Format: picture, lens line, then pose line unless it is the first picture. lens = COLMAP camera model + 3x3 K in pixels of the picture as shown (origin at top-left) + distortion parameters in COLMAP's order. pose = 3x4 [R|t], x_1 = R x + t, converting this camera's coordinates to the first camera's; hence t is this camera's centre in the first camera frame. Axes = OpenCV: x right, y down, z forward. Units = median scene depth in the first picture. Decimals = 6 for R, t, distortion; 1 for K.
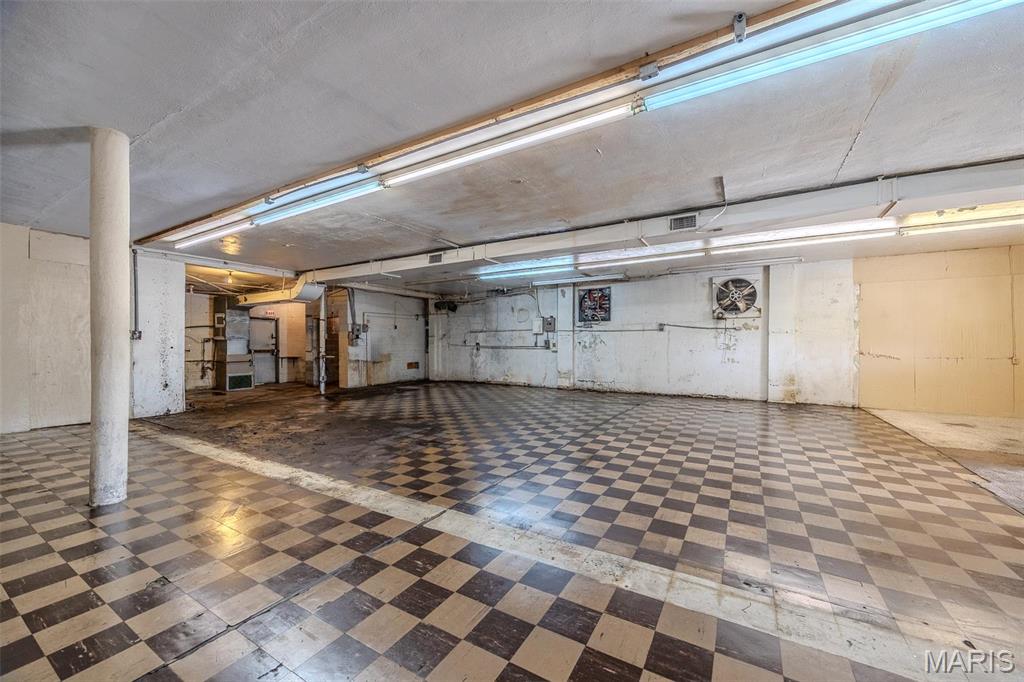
lens RADIAL K [[392.4, 0, 516.3], [0, 392.4, 342.7], [0, 0, 1]] dist [-0.001767, -0.000579]
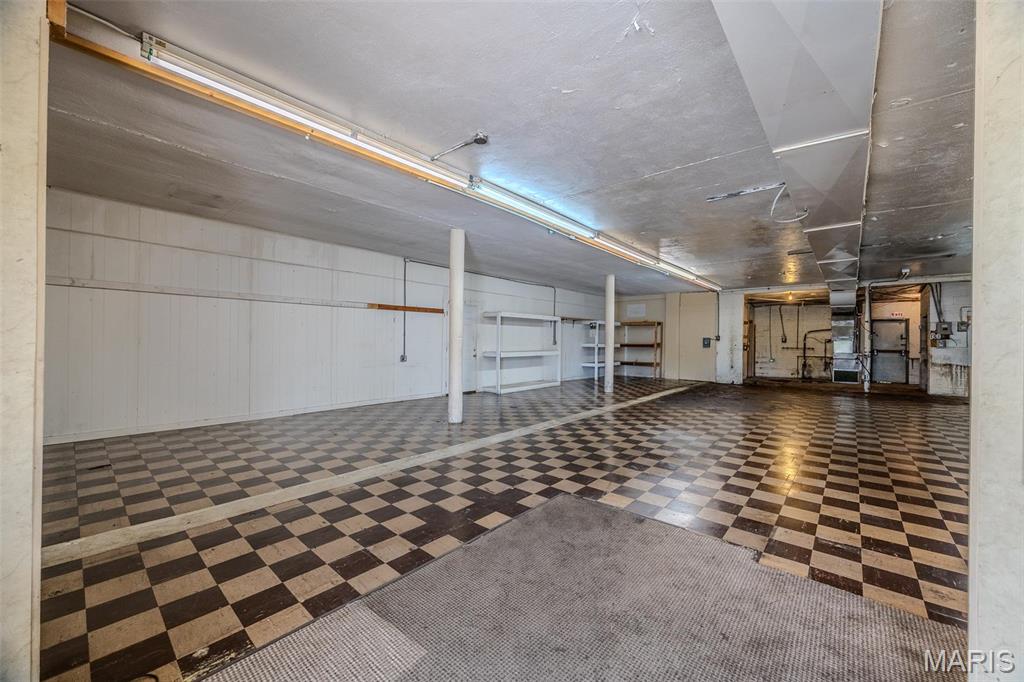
lens RADIAL K [[392.4, 0, 515.1], [0, 392.4, 339.5], [0, 0, 1]] dist [-0.001767, -0.000579]
pose [[-0.190714, -0.001559, -0.981644, 0.646450], [-0.006061, 0.999982, -0.000411, -0.003913], [0.981627, 0.005871, -0.190720, 0.248283]]
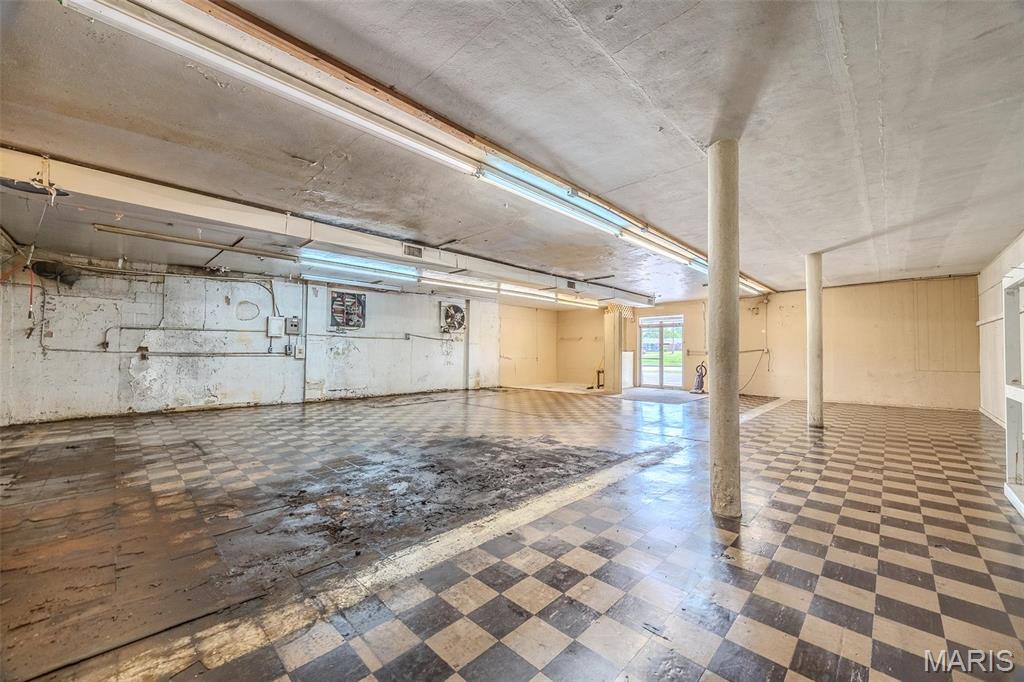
lens RADIAL K [[392.4, 0, 511.9], [0, 392.4, 346.1], [0, 0, 1]] dist [-0.001767, -0.000579]
pose [[0.237989, 0.014939, 0.971153, -0.630890], [-0.011755, 0.999853, -0.012500, 0.000029], [-0.971197, -0.008441, 0.238130, 0.378247]]
